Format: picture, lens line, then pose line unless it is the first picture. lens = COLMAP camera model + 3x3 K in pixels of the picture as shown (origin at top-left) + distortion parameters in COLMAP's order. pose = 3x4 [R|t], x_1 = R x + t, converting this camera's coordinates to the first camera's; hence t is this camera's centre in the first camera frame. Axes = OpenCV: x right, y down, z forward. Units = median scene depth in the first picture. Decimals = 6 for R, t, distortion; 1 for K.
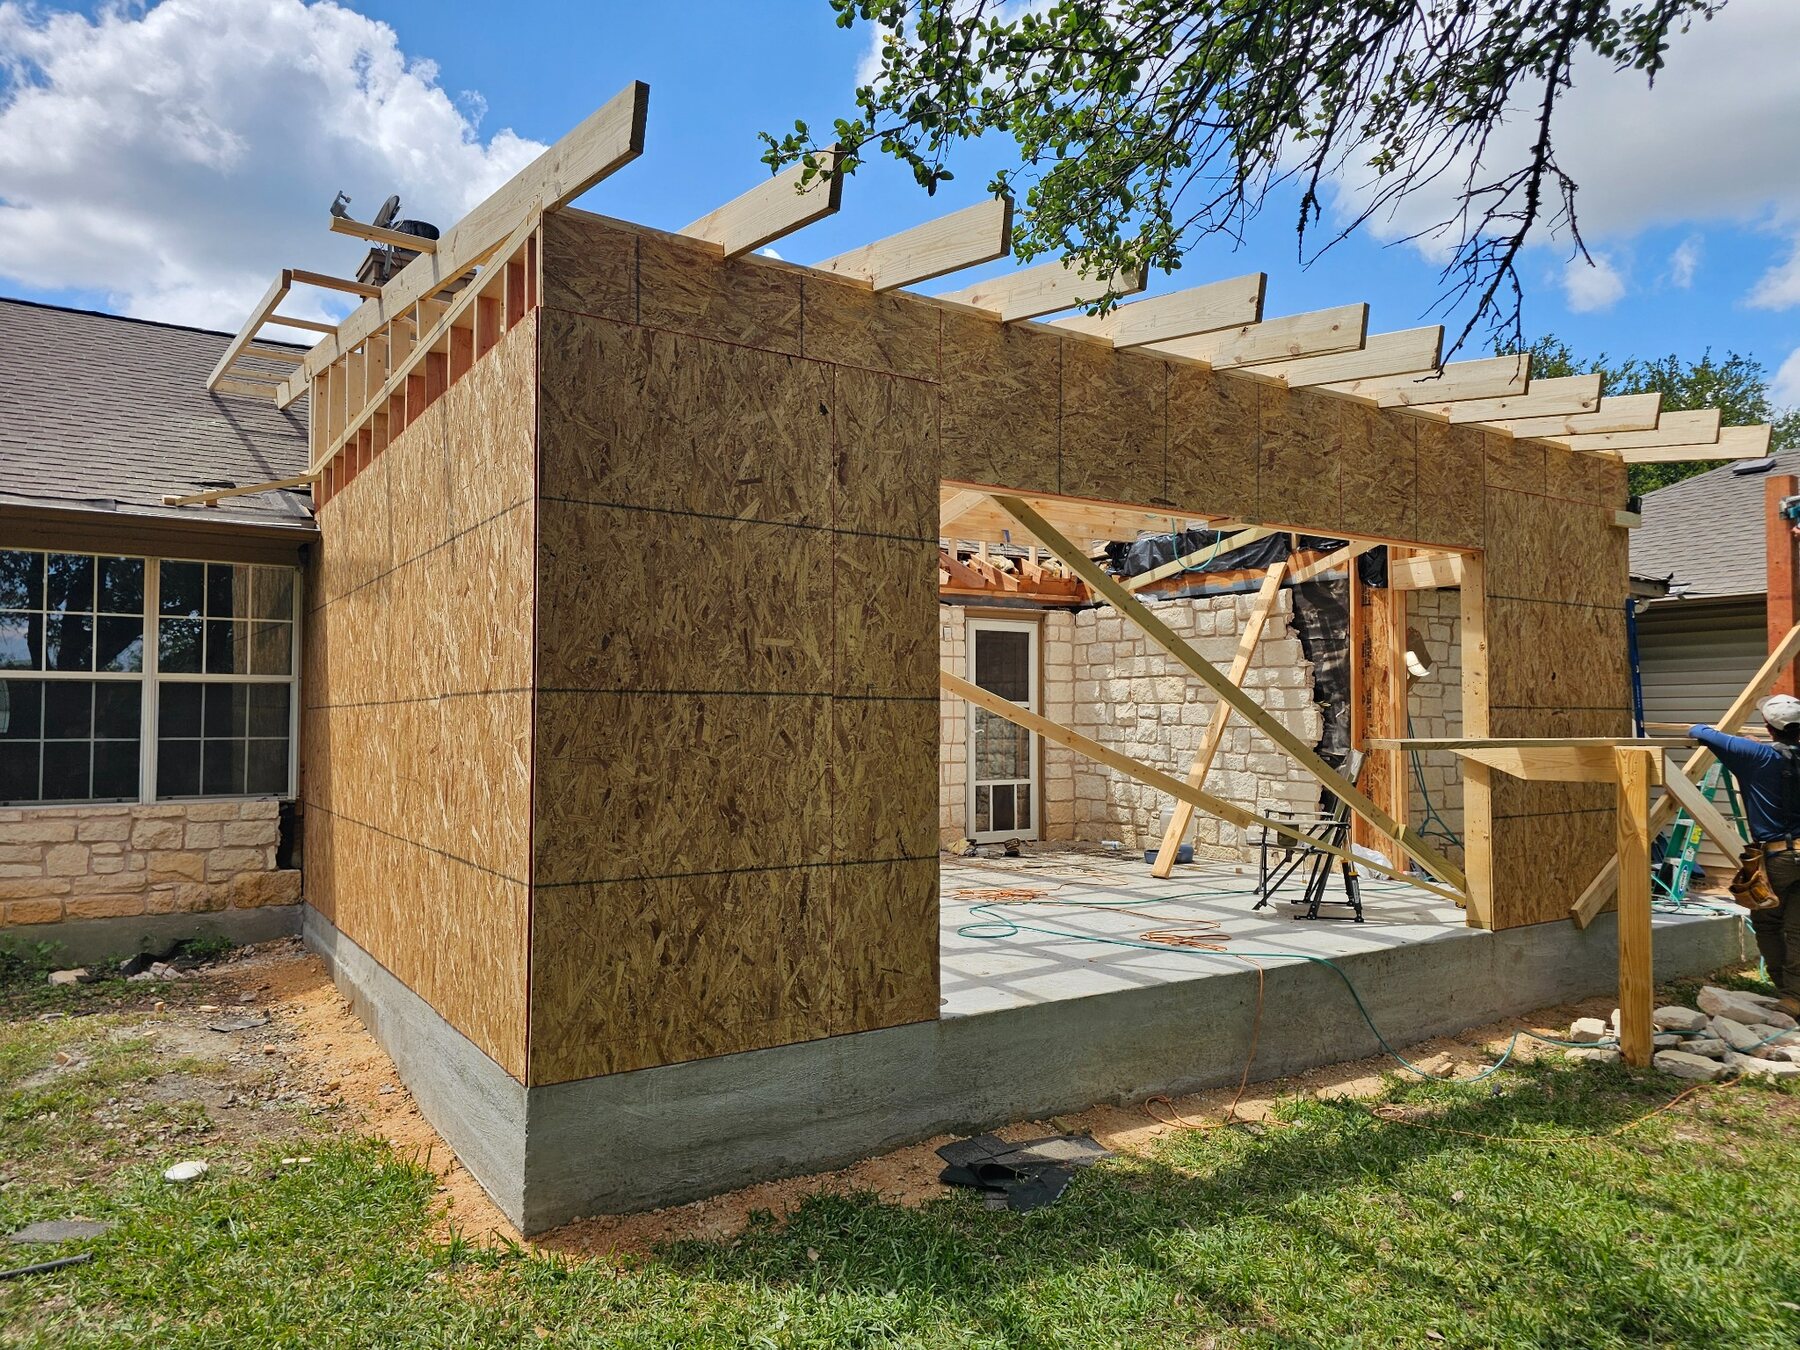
lens RADIAL K [[1203.0, 0, 899.6], [0, 1203.0, 671.0], [0, 0, 1]] dist [0.063170, 0.000605]
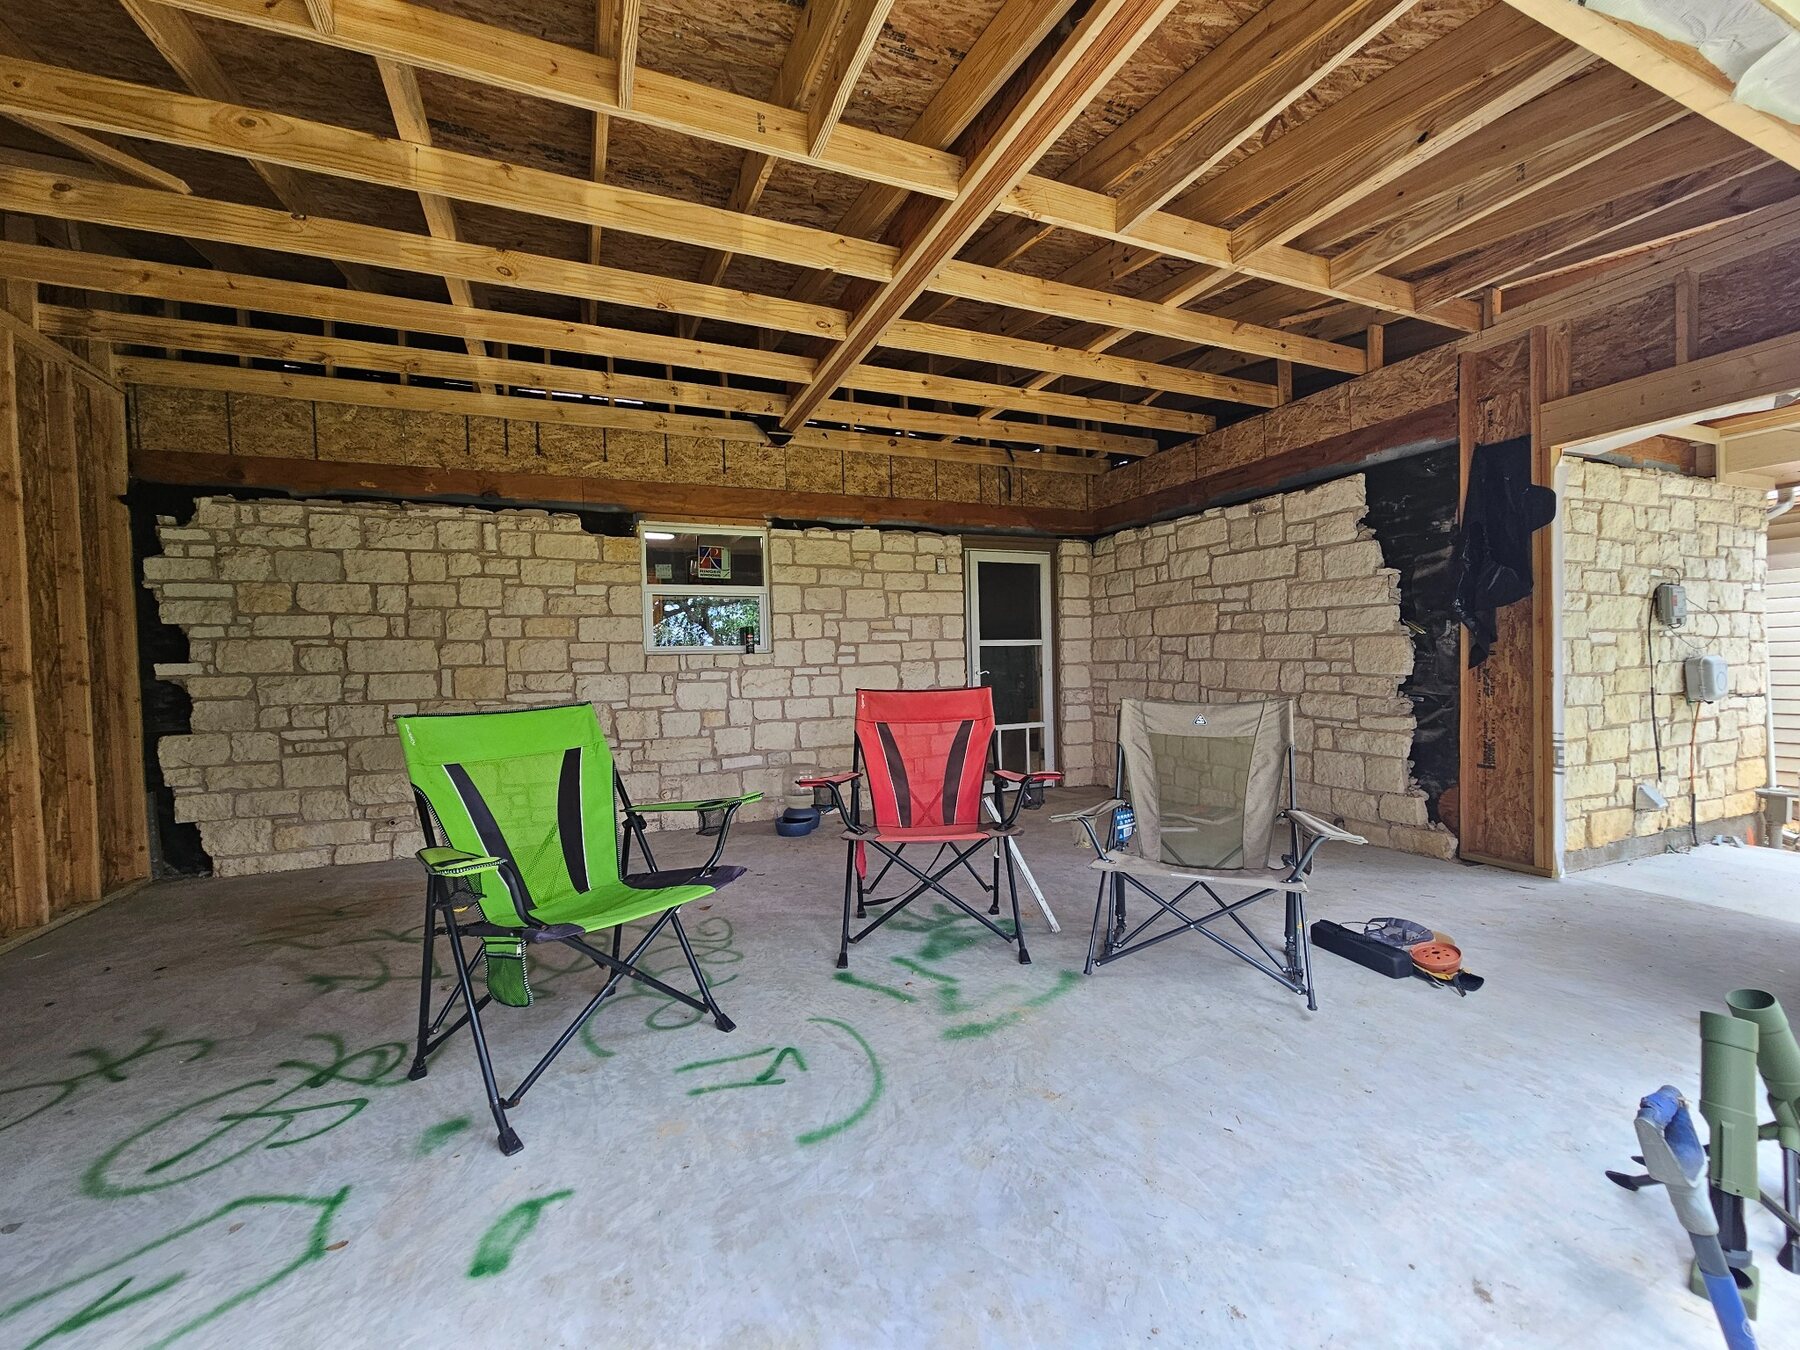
lens RADIAL K [[736.9, 0, 903.6], [0, 736.9, 679.6], [0, 0, 1]] dist [-0.000435, 0.000181]
pose [[0.984219, -0.021648, -0.175627, 0.111908], [0.032353, 0.997773, 0.058322, 0.021907], [0.173974, -0.063083, 0.982728, 0.460321]]
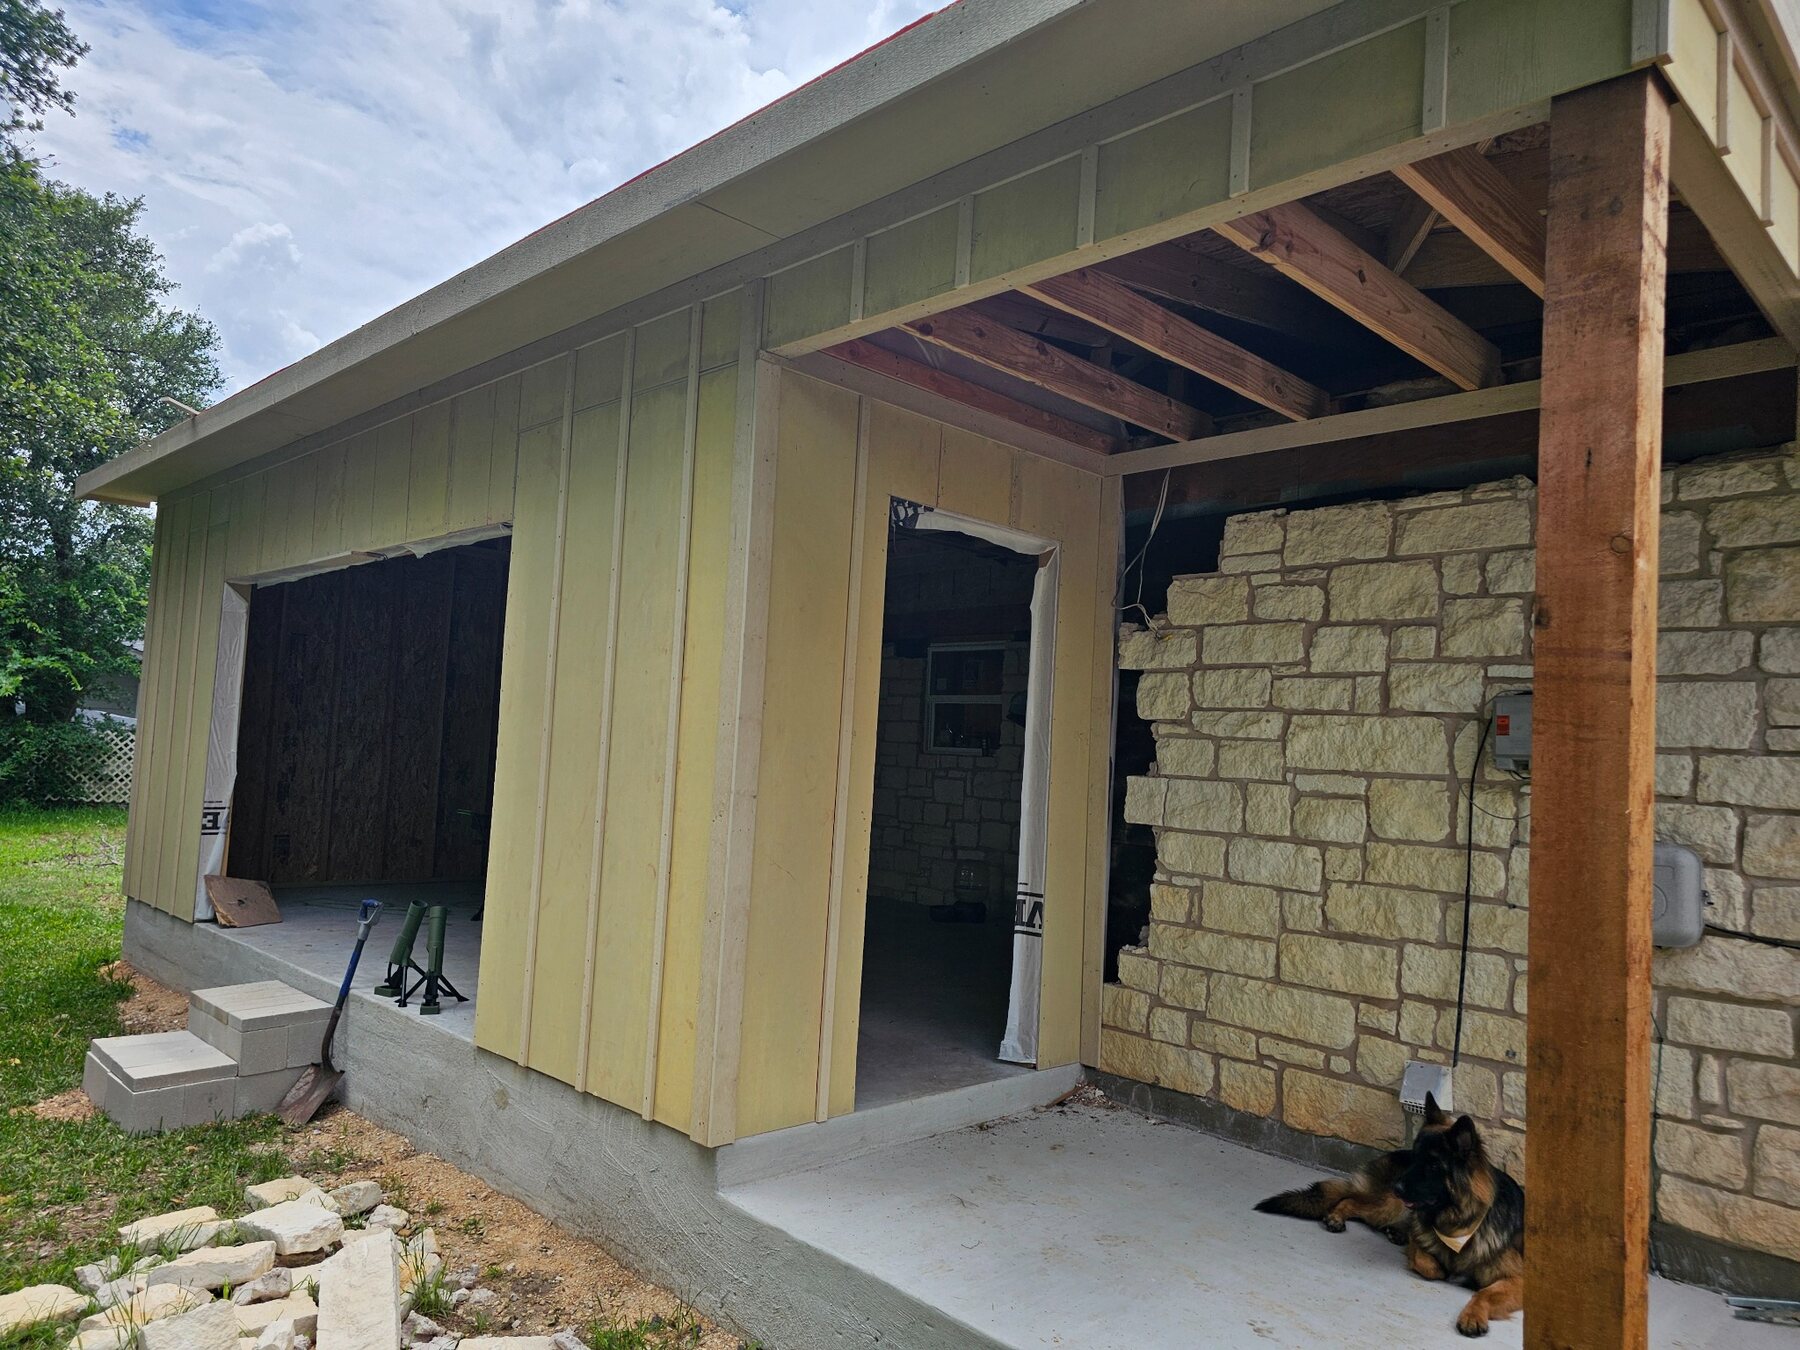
lens RADIAL K [[1203.0, 0, 902.8], [0, 1203.0, 680.2], [0, 0, 1]] dist [0.063170, 0.000605]
pose [[0.189045, -0.053553, -0.980507, 0.817090], [-0.008833, 0.998379, -0.056233, 0.024292], [0.981929, 0.019291, 0.188265, 0.717100]]
